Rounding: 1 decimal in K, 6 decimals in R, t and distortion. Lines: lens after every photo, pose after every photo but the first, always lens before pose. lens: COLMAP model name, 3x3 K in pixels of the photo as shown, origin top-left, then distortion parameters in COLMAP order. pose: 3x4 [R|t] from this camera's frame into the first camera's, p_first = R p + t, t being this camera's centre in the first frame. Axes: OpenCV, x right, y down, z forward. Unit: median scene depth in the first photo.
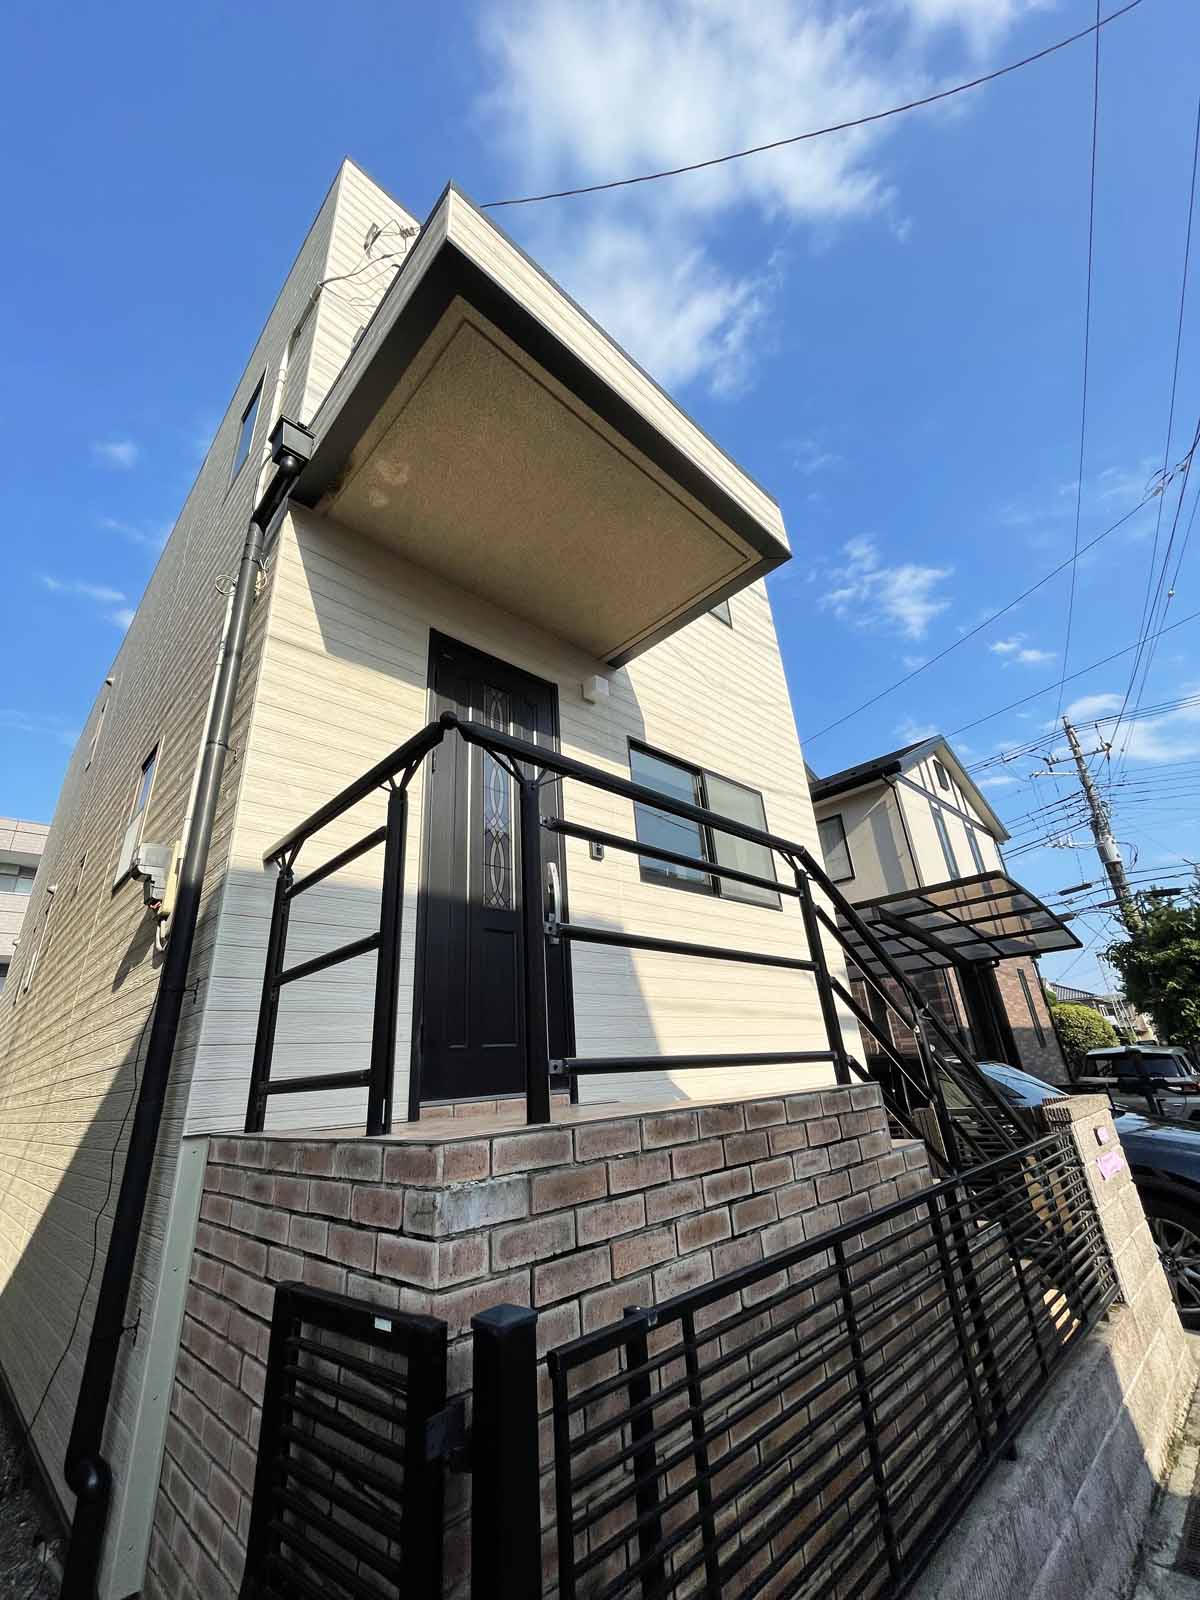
lens RADIAL K [[645.6, 0, 591.5], [0, 645.6, 798.3], [0, 0, 1]] dist [-0.000659, -0.003771]
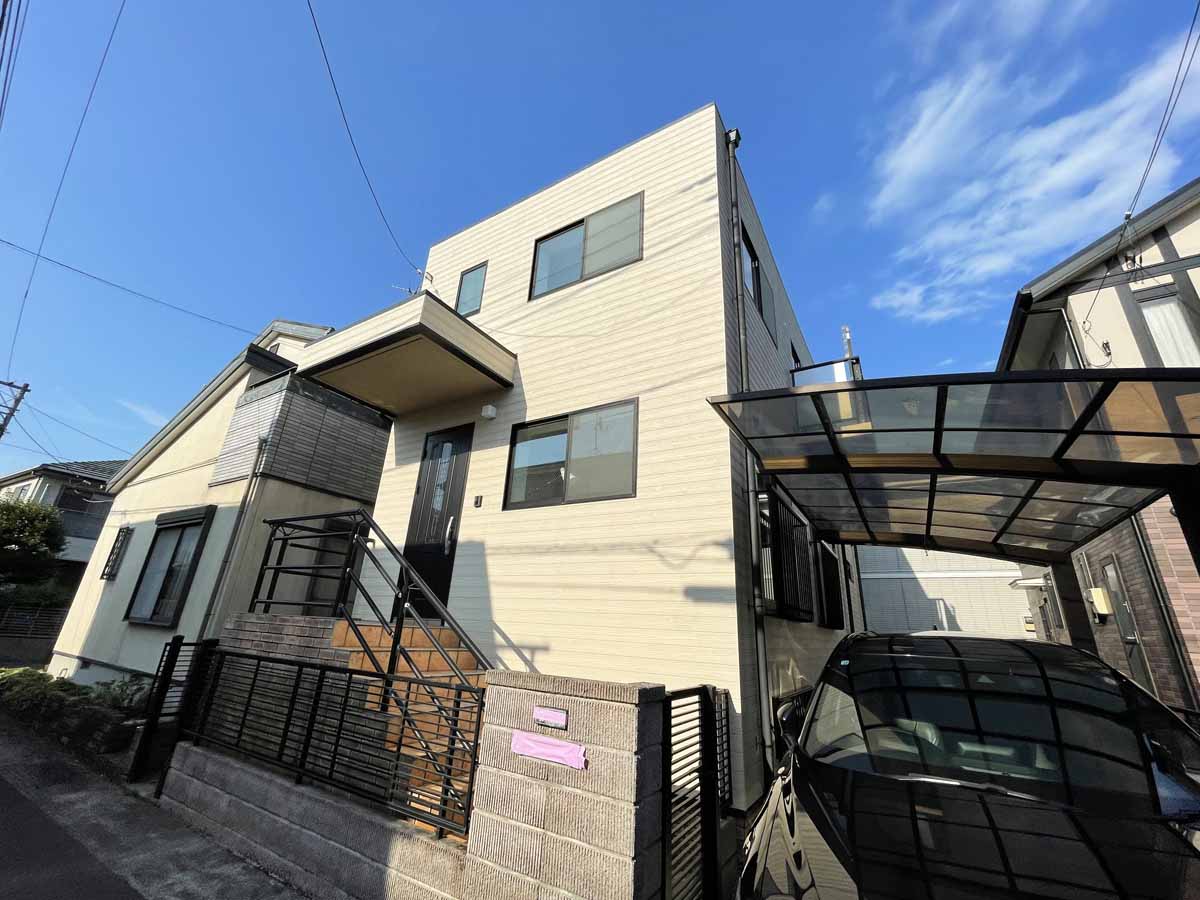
lens RADIAL K [[487.0, 0, 606.2], [0, 487.0, 449.9], [0, 0, 1]] dist [0.002472, 0.000331]
pose [[0.258436, -0.261402, -0.929989, 2.676352], [0.317592, 0.932171, -0.173759, 0.550295], [0.912330, -0.250452, 0.323926, 1.633763]]
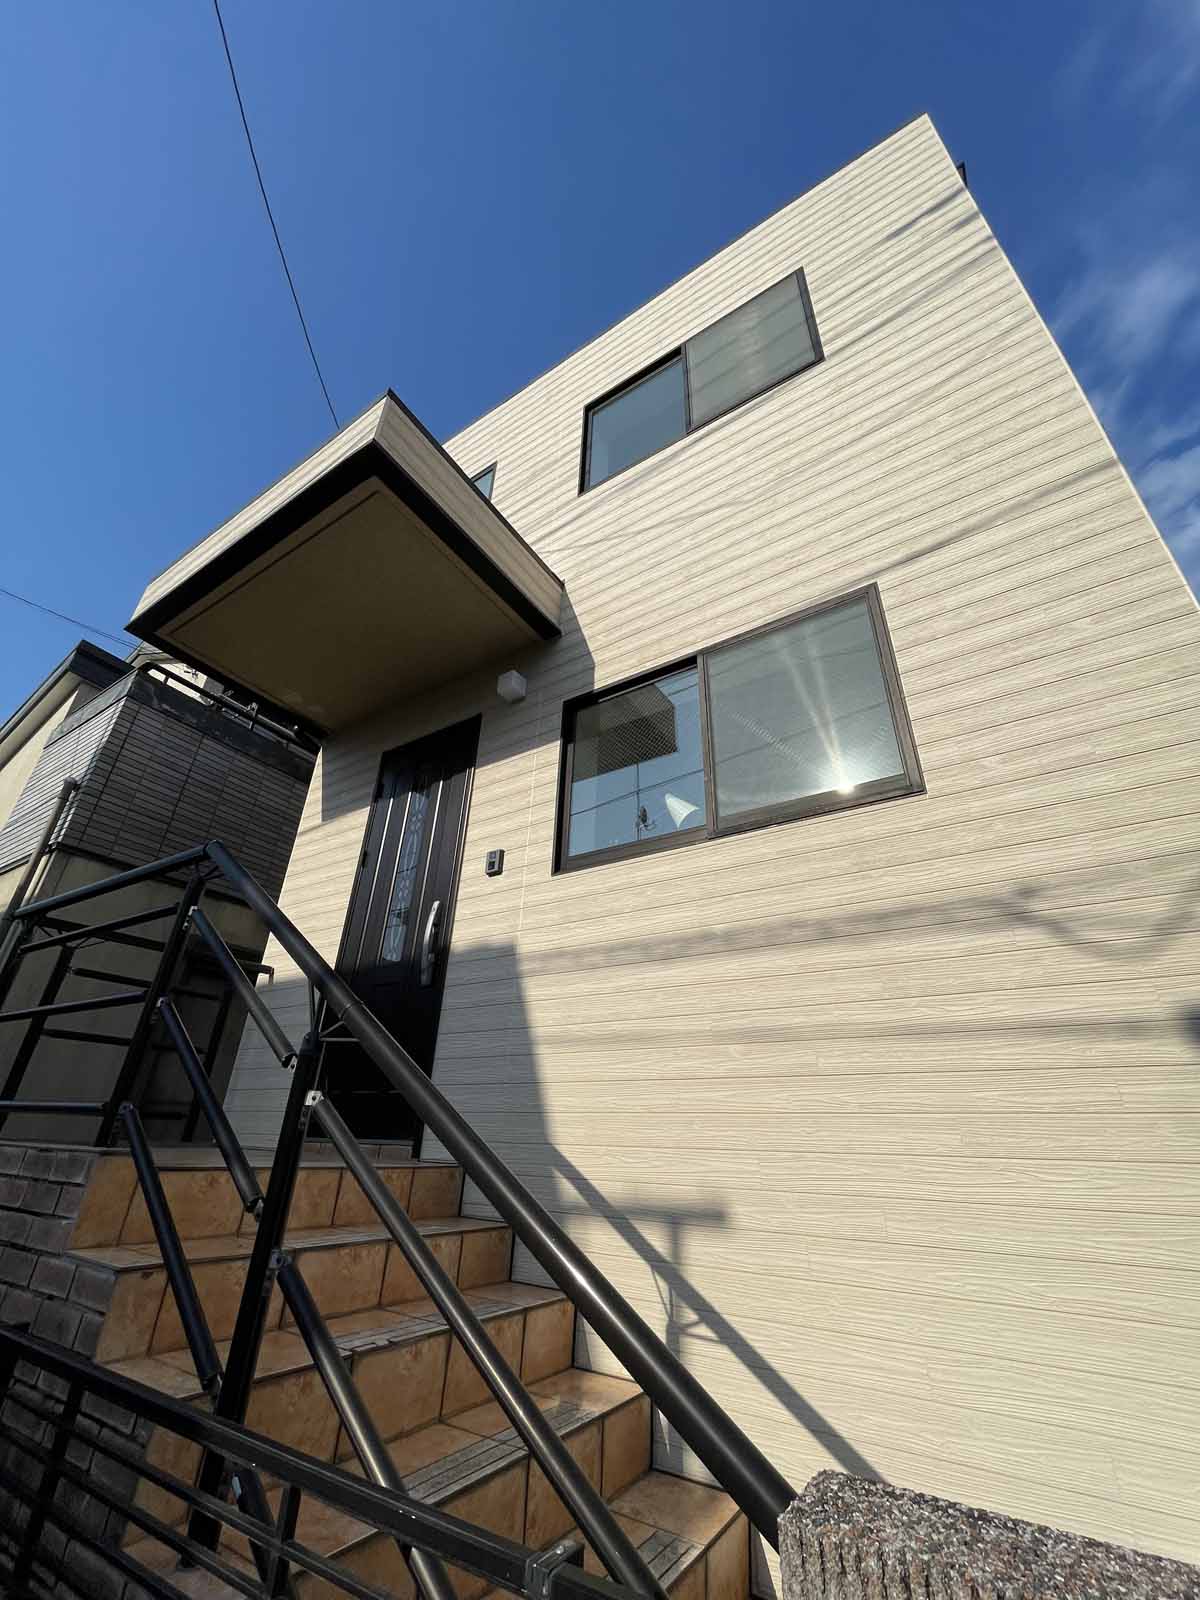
lens RADIAL K [[641.8, 0, 610.3], [0, 641.8, 802.9], [0, 0, 1]] dist [-0.005309, -0.000025]
pose [[0.239369, -0.393443, -0.887640, 1.511638], [0.345745, 0.888830, -0.300734, 0.573385], [0.907283, -0.234911, 0.348789, 1.528520]]
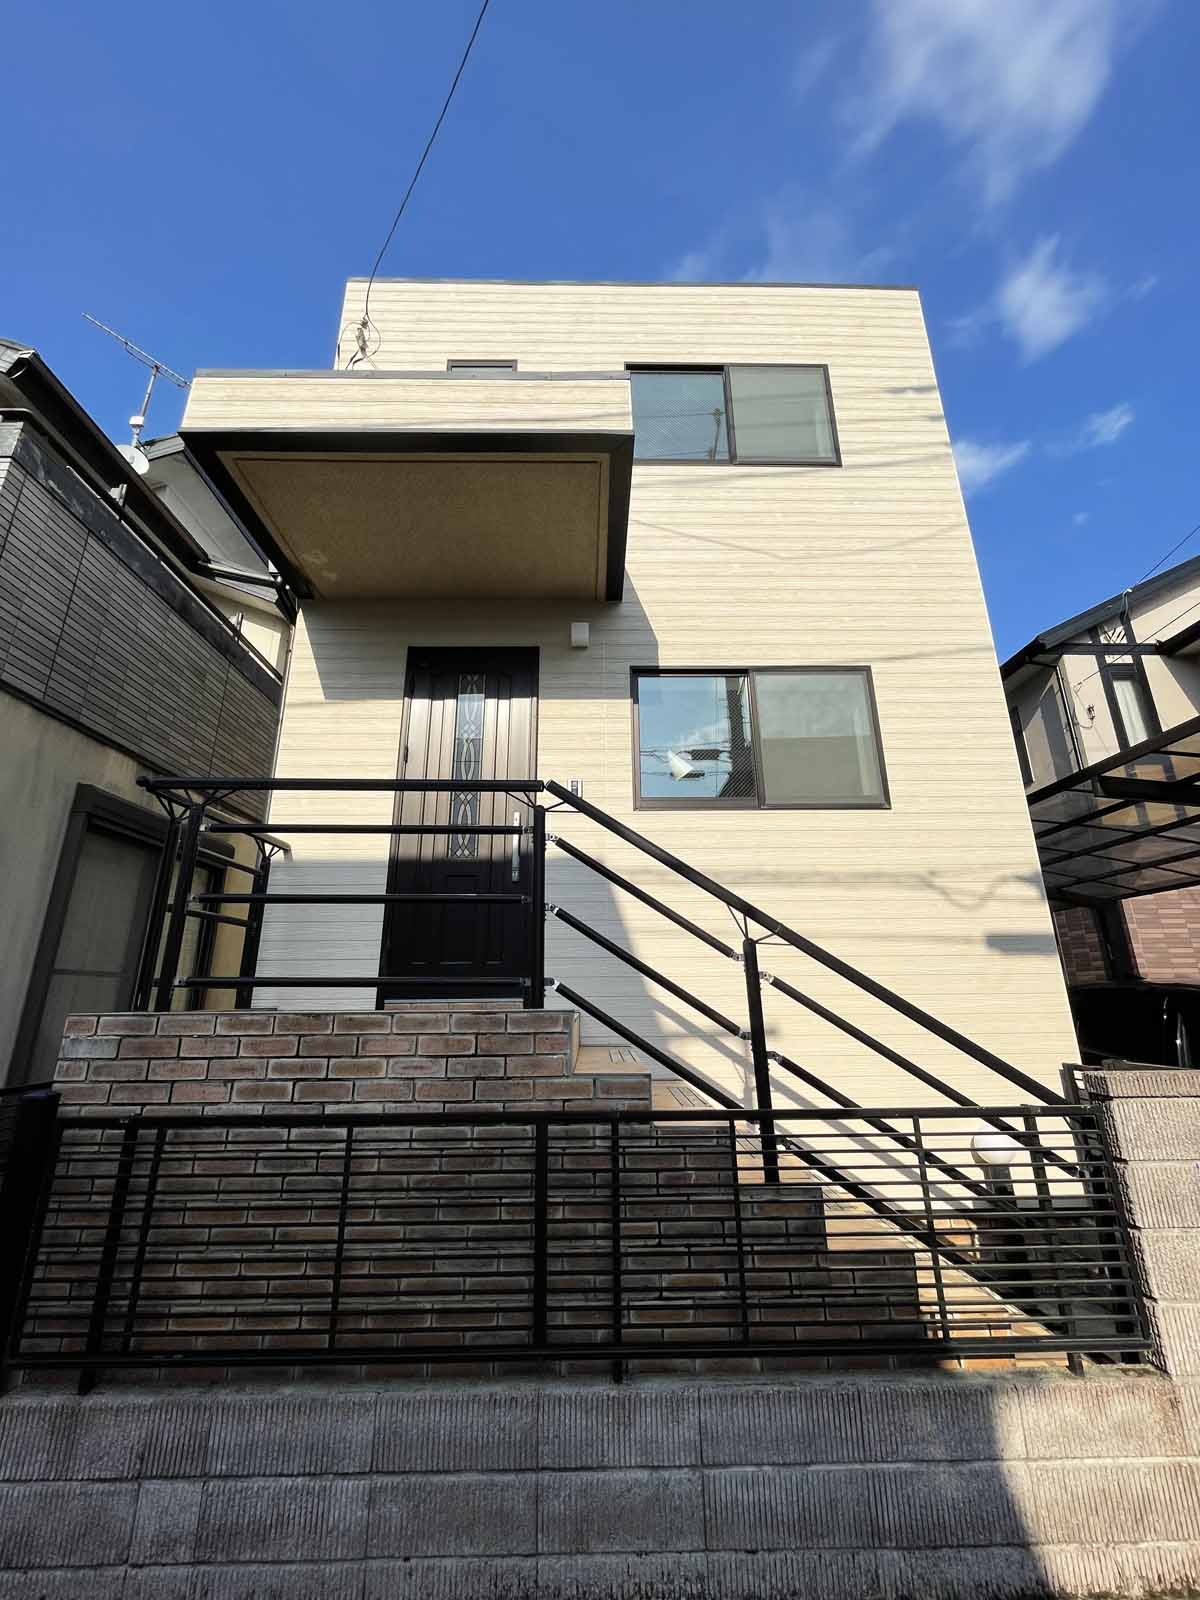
lens RADIAL K [[641.4, 0, 600.0], [0, 641.4, 800.0], [0, 0, 1]] dist [-0.001965, 0.000037]
pose [[0.733666, -0.143624, -0.664159, 1.342984], [0.232336, 0.971521, 0.046560, 0.096854], [0.638557, -0.188467, 0.746140, 0.388124]]
